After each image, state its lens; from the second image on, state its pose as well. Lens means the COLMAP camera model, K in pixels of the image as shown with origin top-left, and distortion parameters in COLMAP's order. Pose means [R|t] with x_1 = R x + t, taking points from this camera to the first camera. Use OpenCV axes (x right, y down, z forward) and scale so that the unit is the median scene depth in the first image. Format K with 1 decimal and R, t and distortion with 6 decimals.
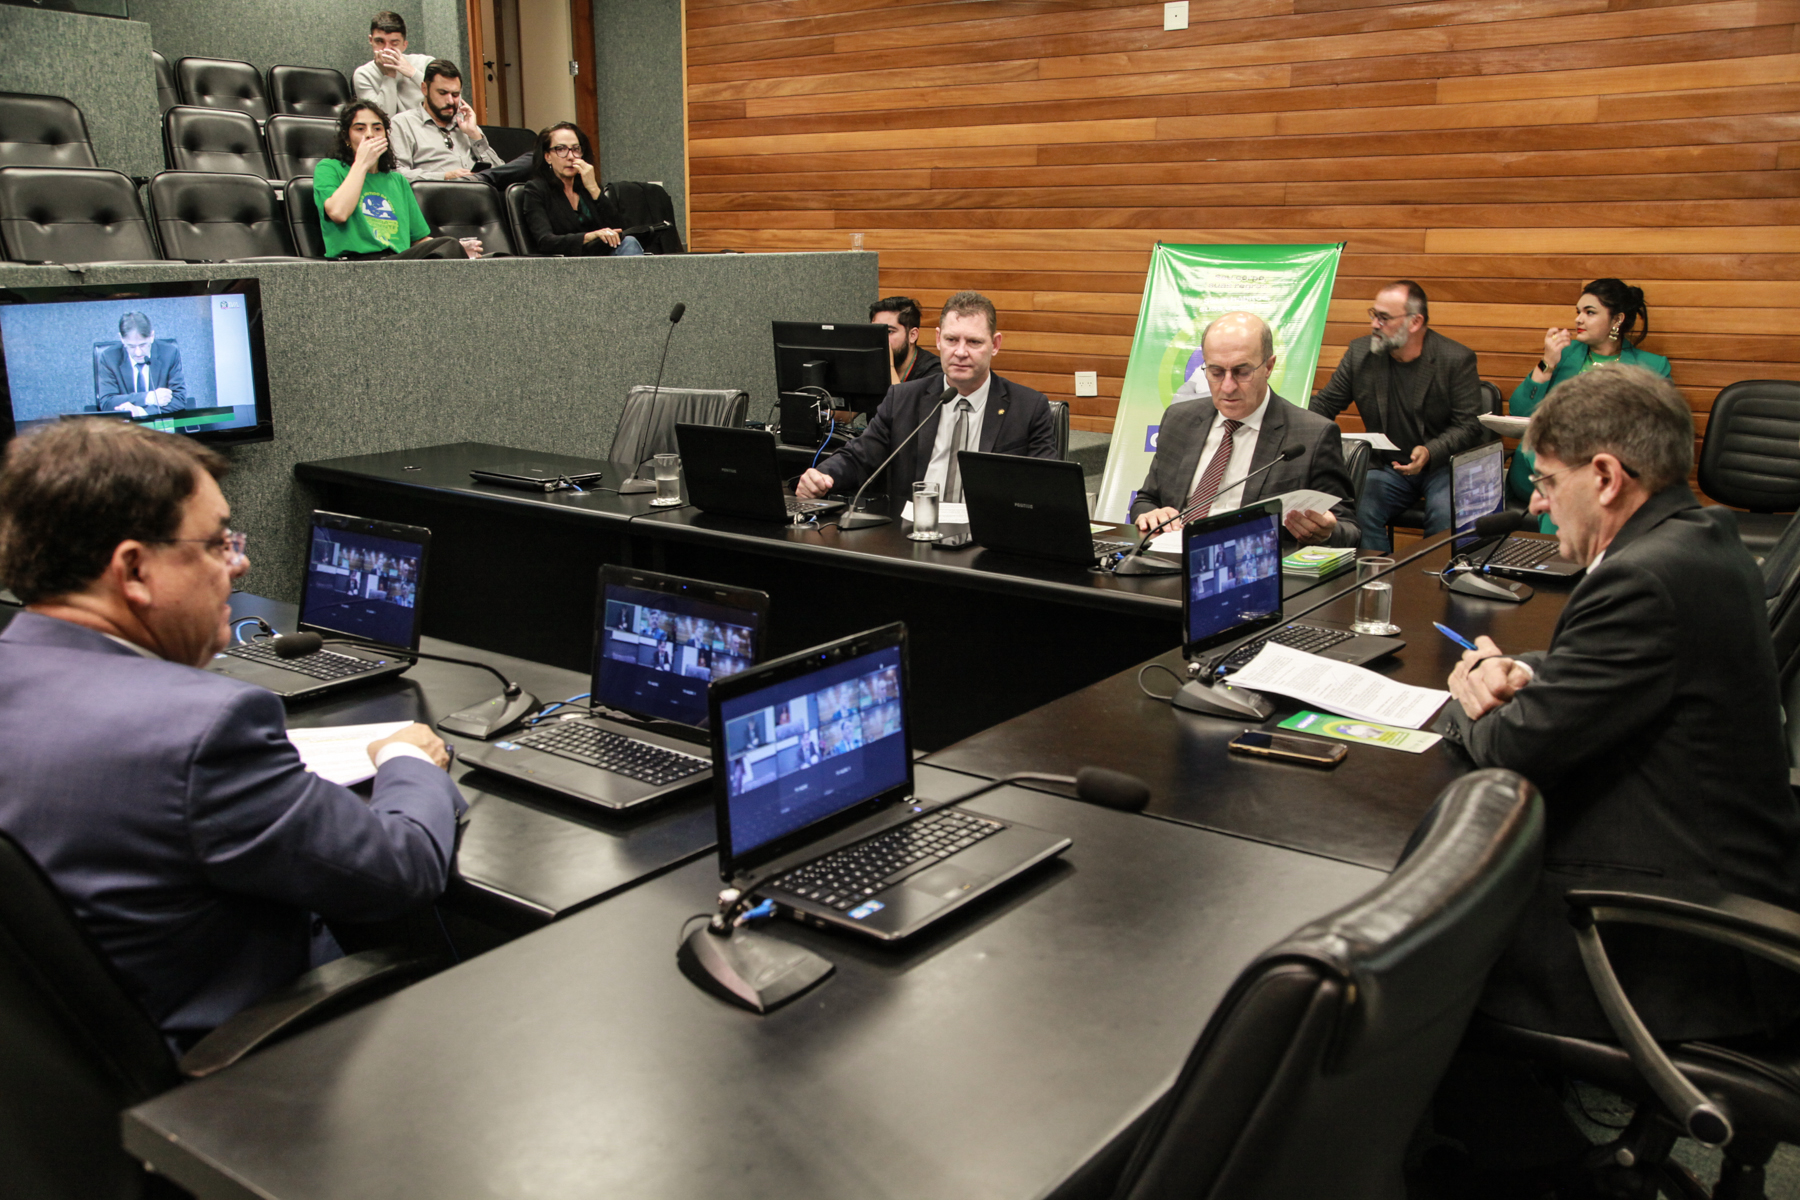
lens RADIAL K [[1598.9, 0, 900.0], [0, 1598.9, 600.0], [0, 0, 1]] dist [0.001799, 0.093935]
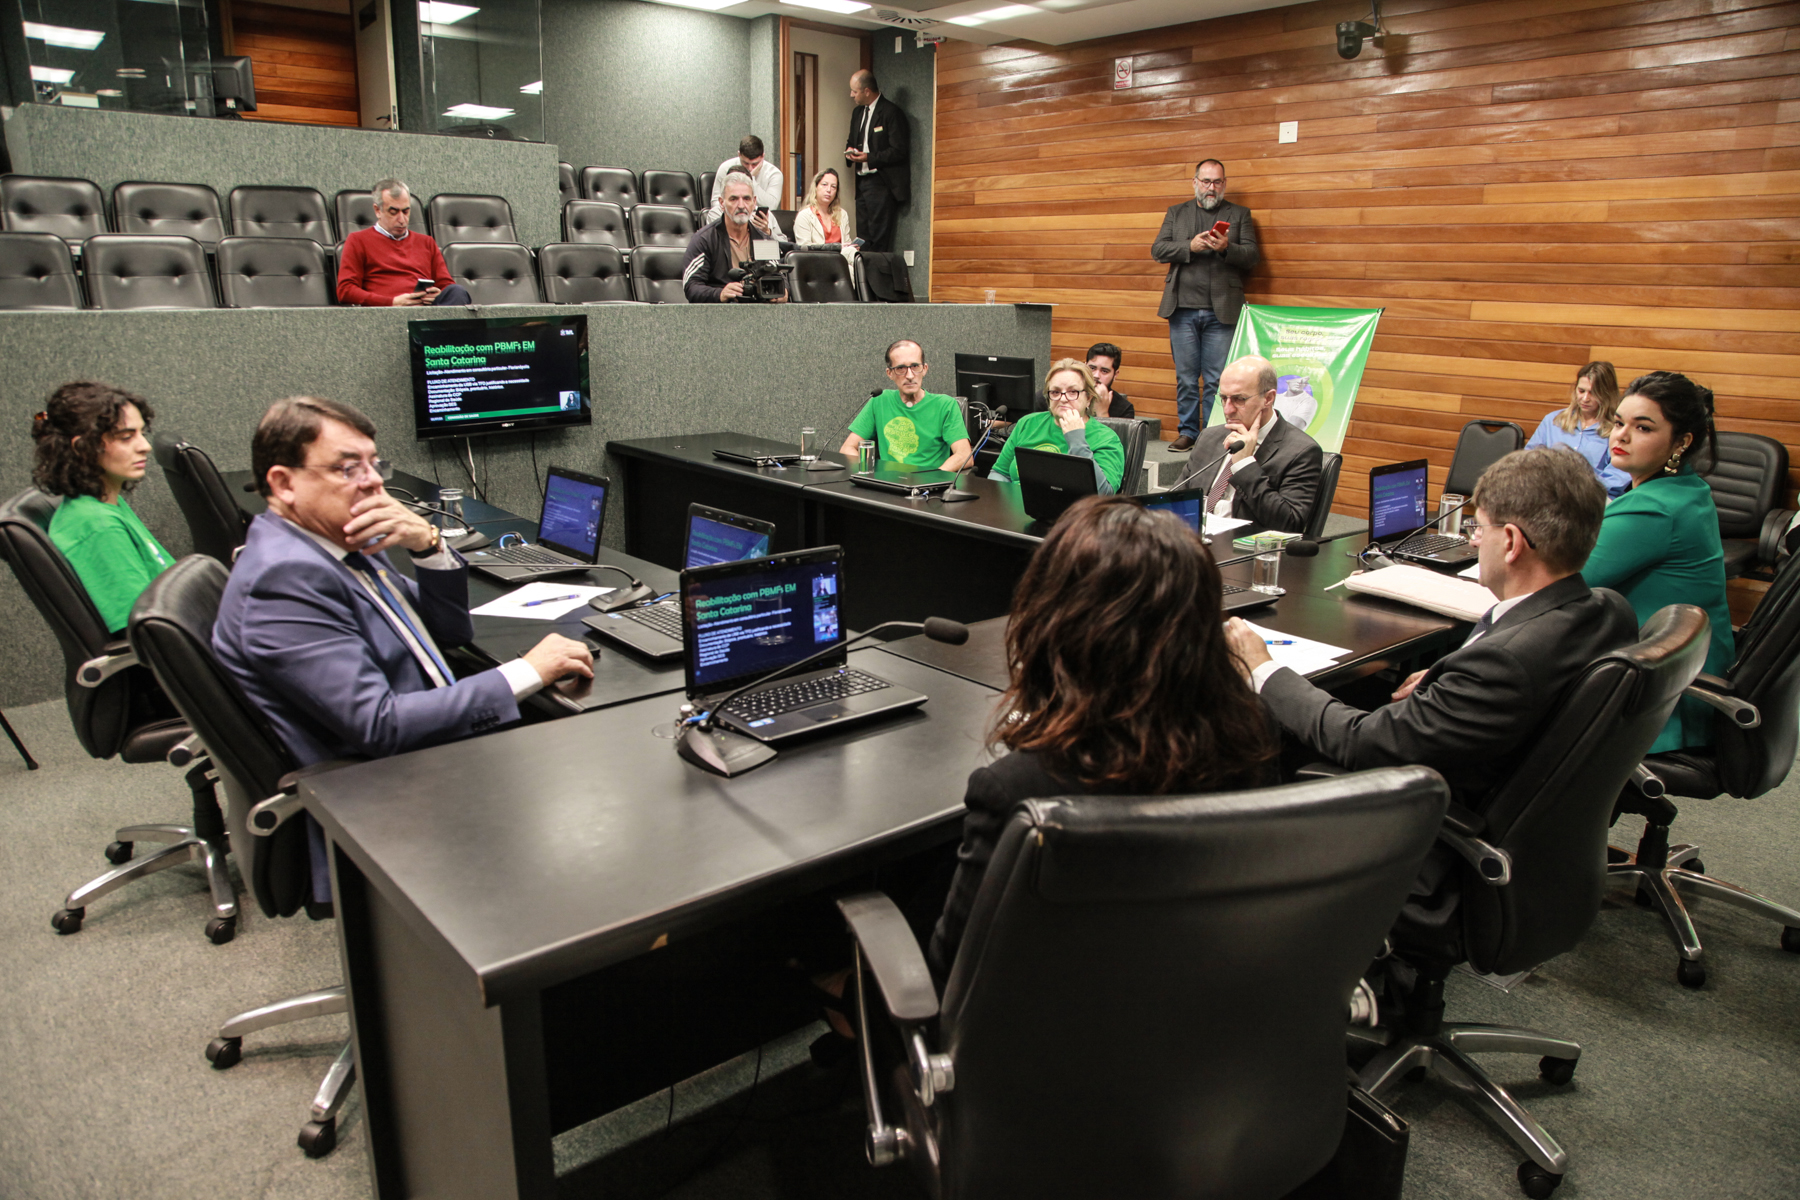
lens RADIAL K [[1239.6, 0, 900.0], [0, 1239.6, 600.0], [0, 0, 1]] dist [-0.095875, 0.082954]
pose [[0.977763, 0.069090, -0.198006, 0.093232], [-0.065073, 0.997522, 0.026728, 0.009497], [0.199362, -0.013248, 0.979836, -0.039941]]
